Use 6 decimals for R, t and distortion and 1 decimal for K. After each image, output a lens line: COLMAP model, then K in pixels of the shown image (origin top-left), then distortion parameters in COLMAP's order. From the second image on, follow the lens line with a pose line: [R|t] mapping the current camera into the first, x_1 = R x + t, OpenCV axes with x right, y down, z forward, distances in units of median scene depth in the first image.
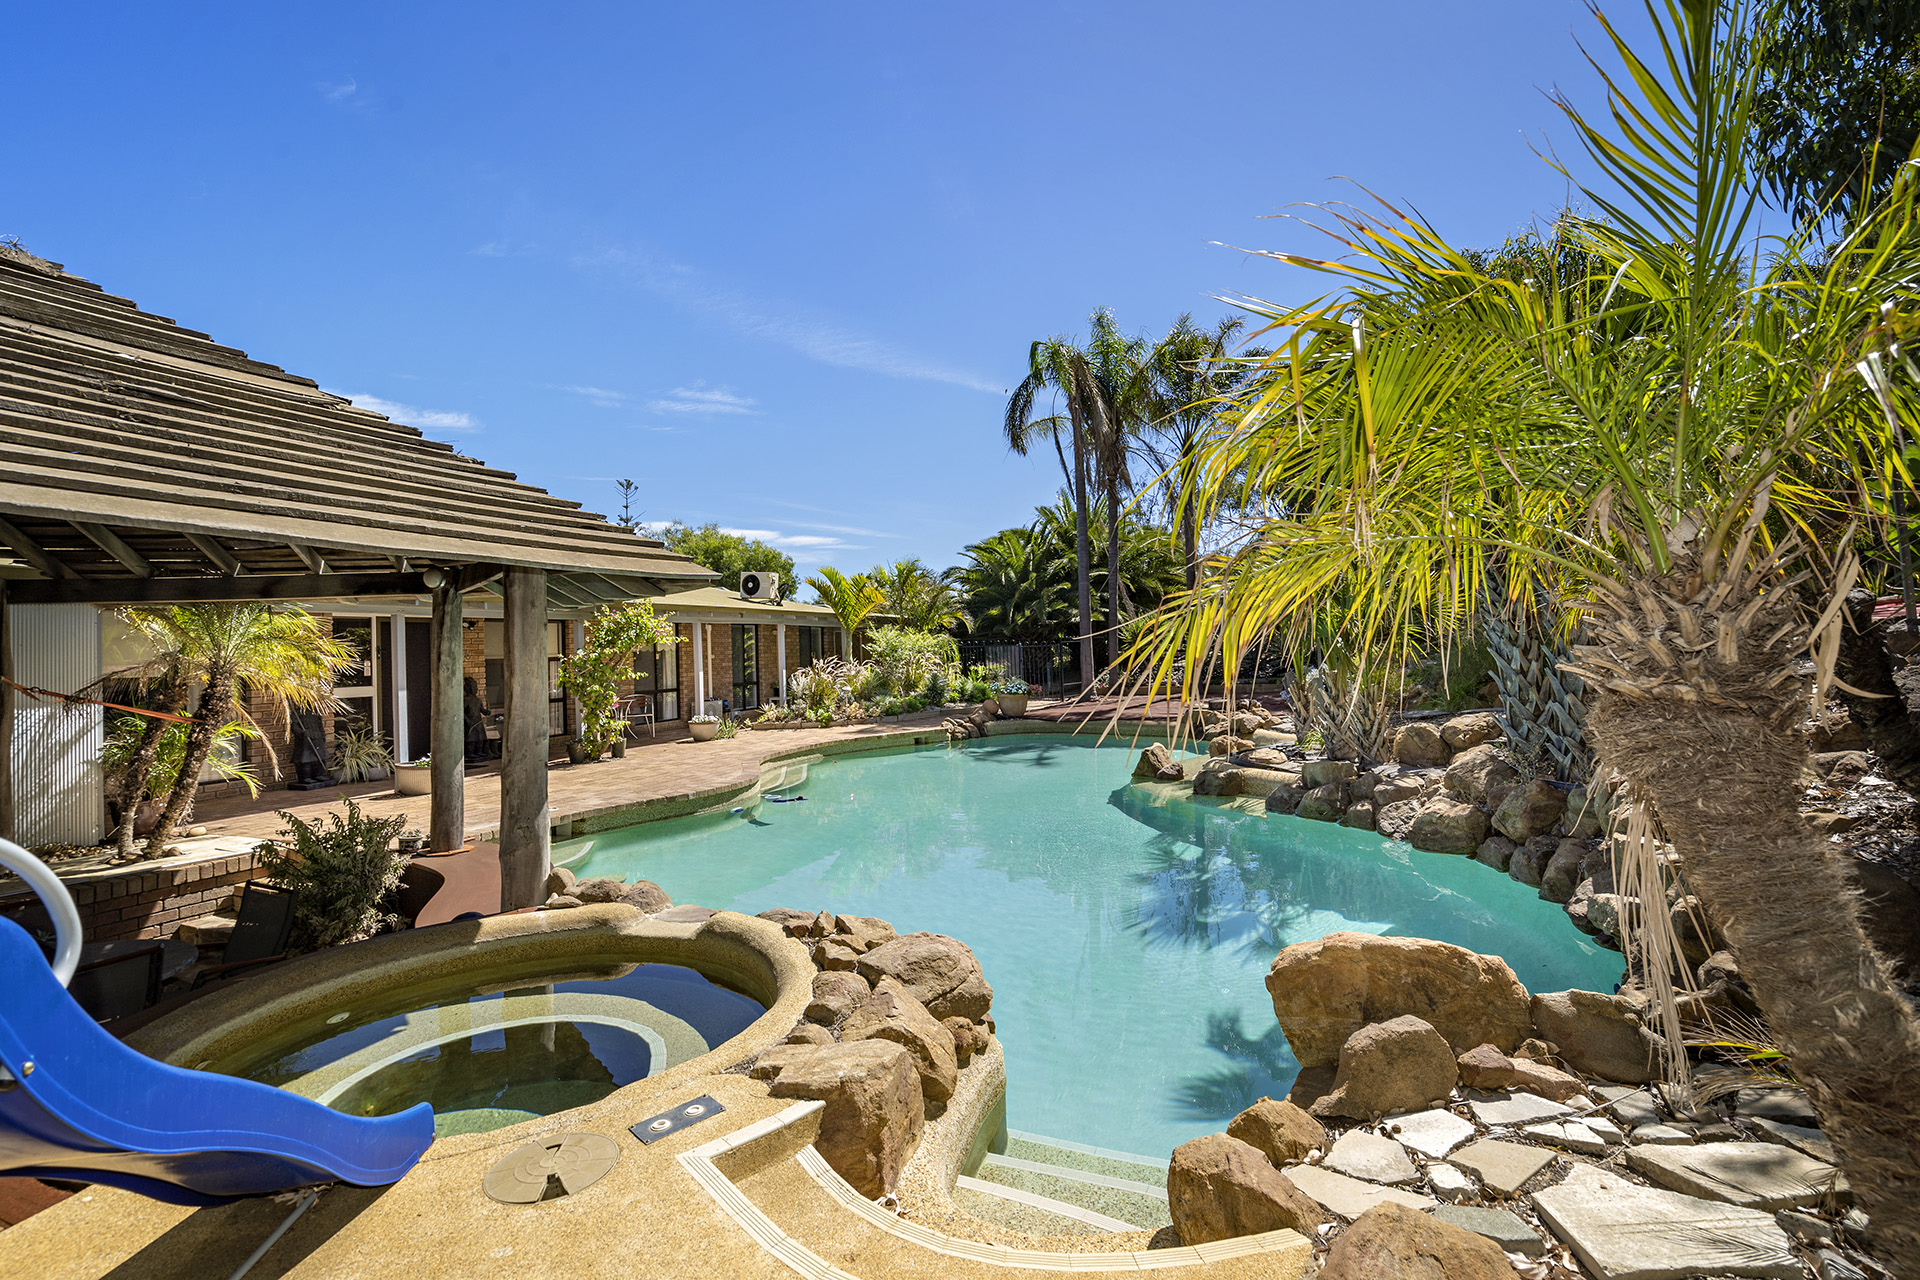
lens RADIAL K [[886.4, 0, 974.7], [0, 886.4, 646.7], [0, 0, 1]] dist [-0.001085, -0.000026]
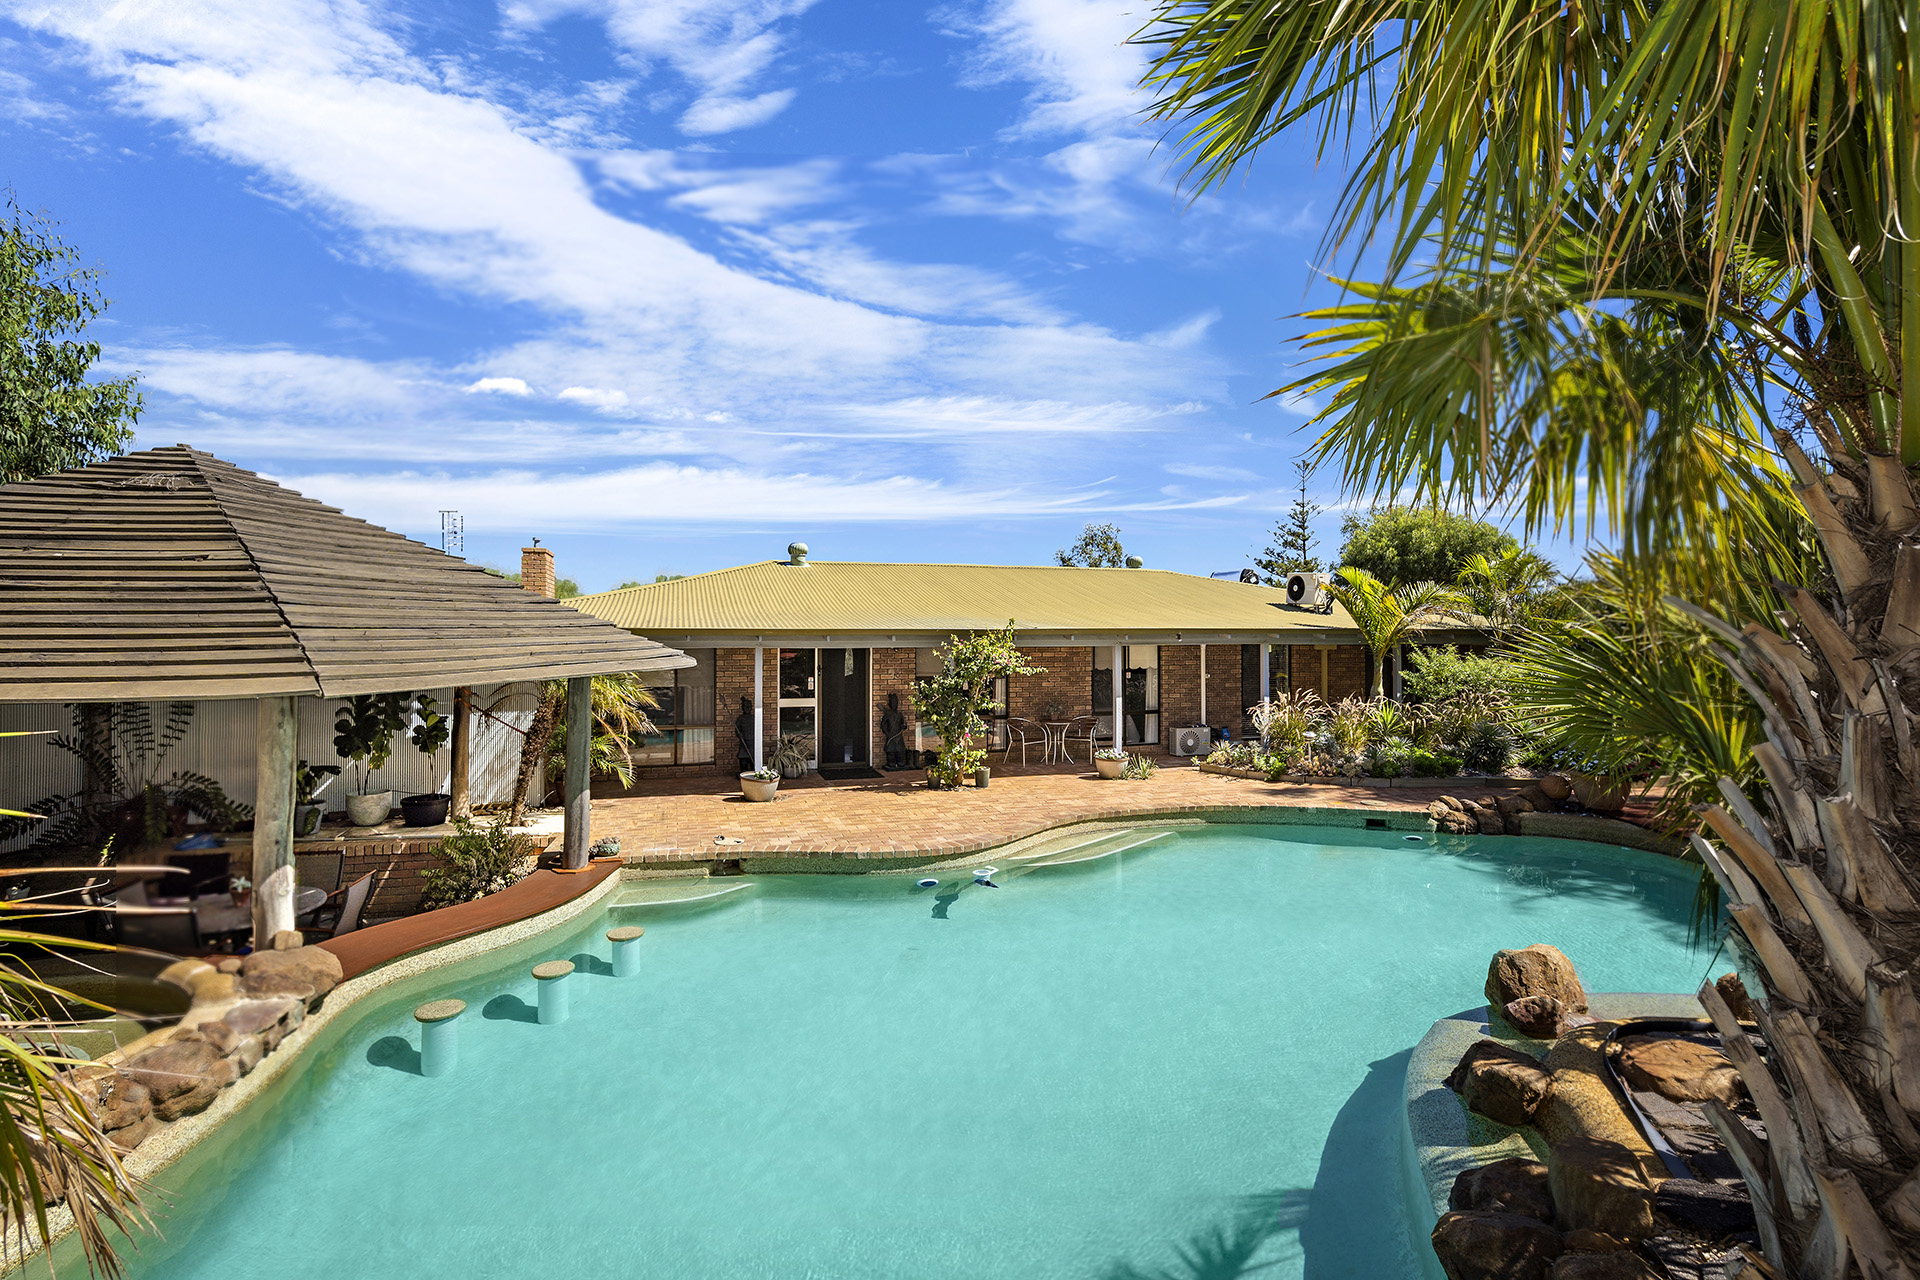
lens RADIAL K [[910.5, 0, 960.0], [0, 910.5, 640.0], [0, 0, 1]] dist [-0.001377, -0.000035]
pose [[0.600027, 0.037026, -0.799122, 0.292746], [-0.016741, 0.999291, 0.033731, -0.054436], [0.799804, -0.006862, 0.600222, 0.290167]]
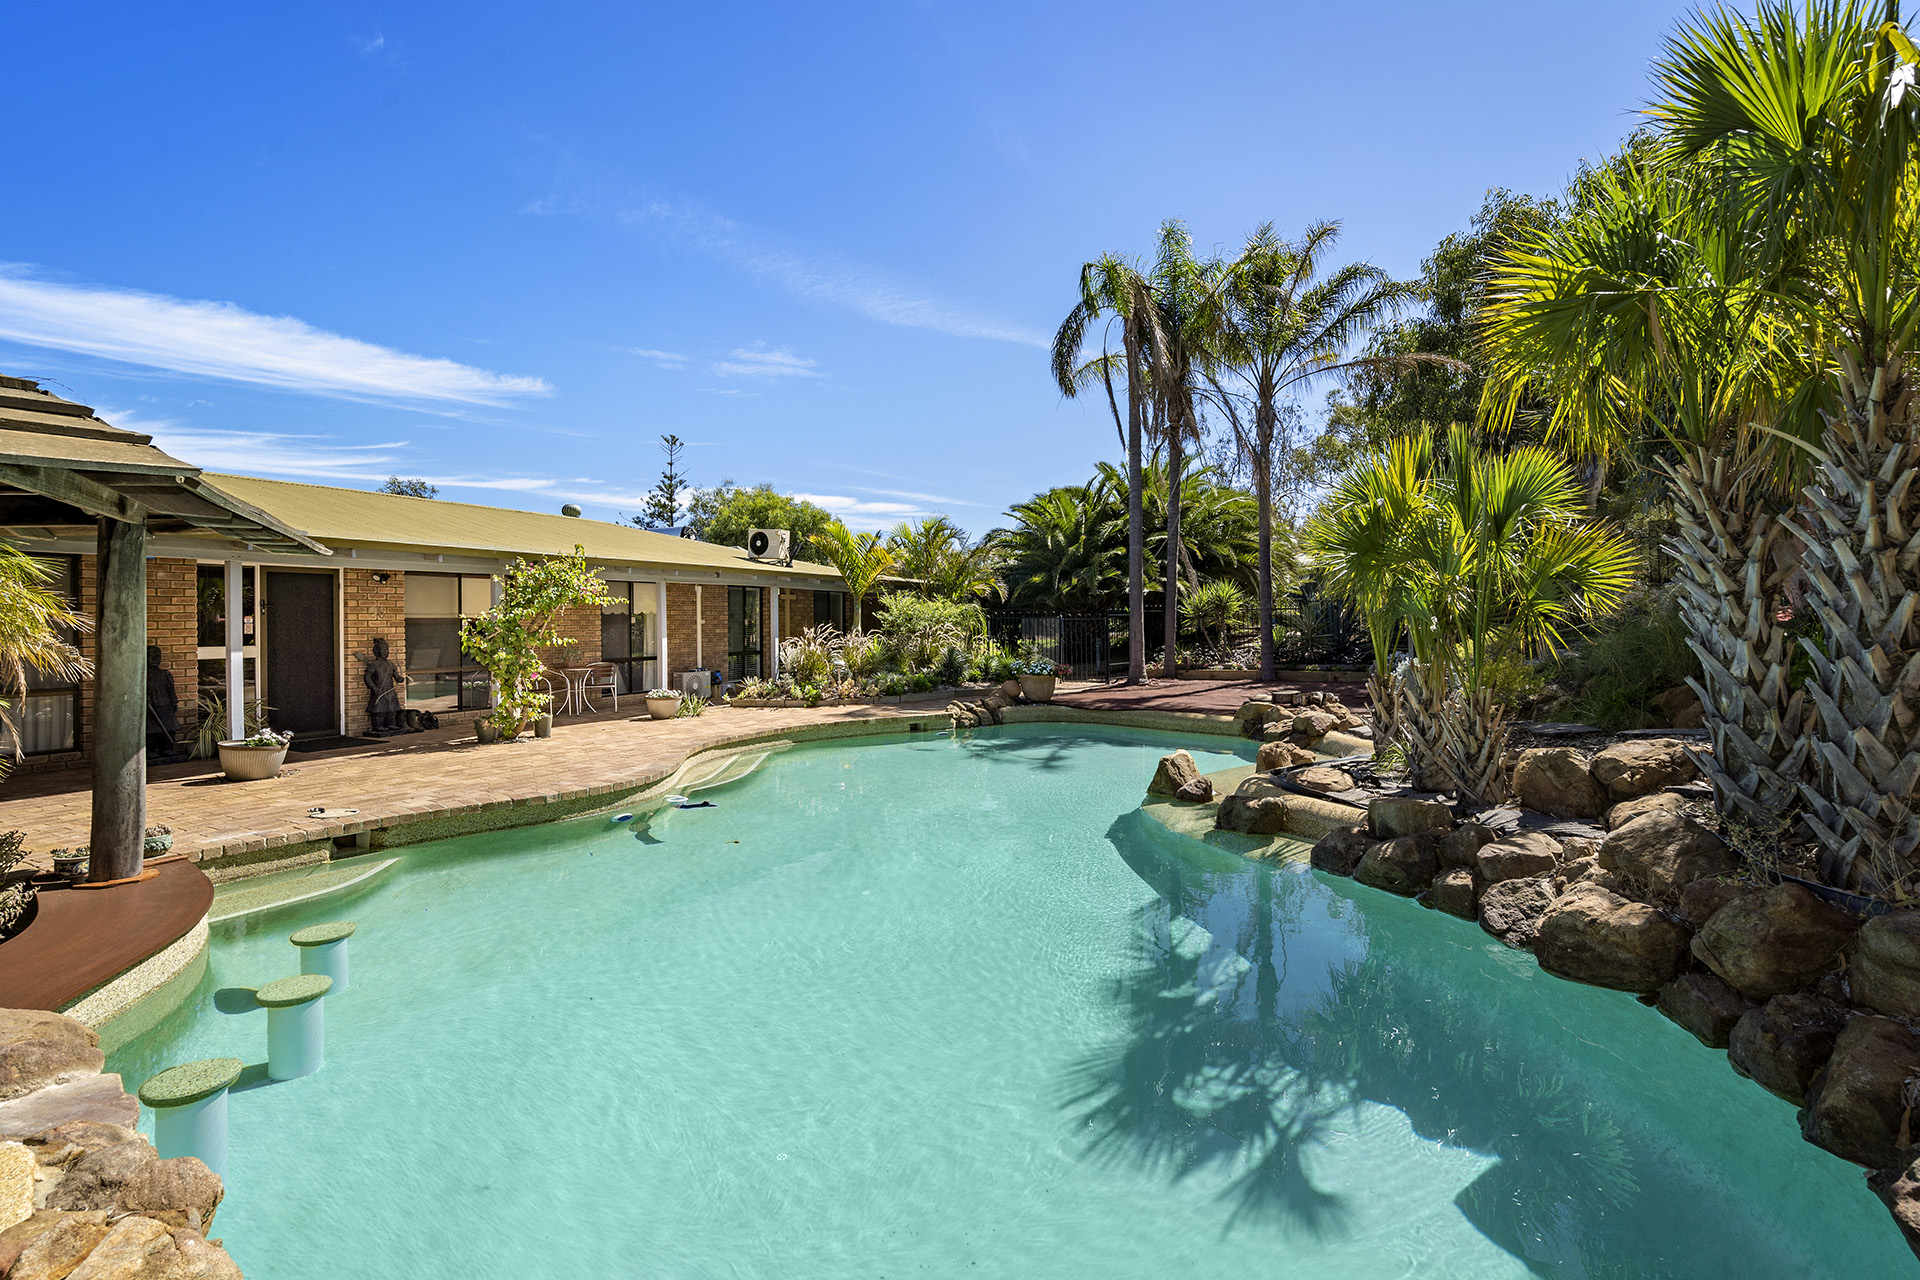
lens RADIAL K [[884.7, 0, 960.0], [0, 884.7, 640.0], [0, 0, 1]] dist [-0.002093, -0.000079]
pose [[0.992322, 0.027761, -0.120524, 0.074351], [-0.024699, 0.999335, 0.026830, -0.000821], [0.121189, -0.023647, 0.992348, 0.158344]]
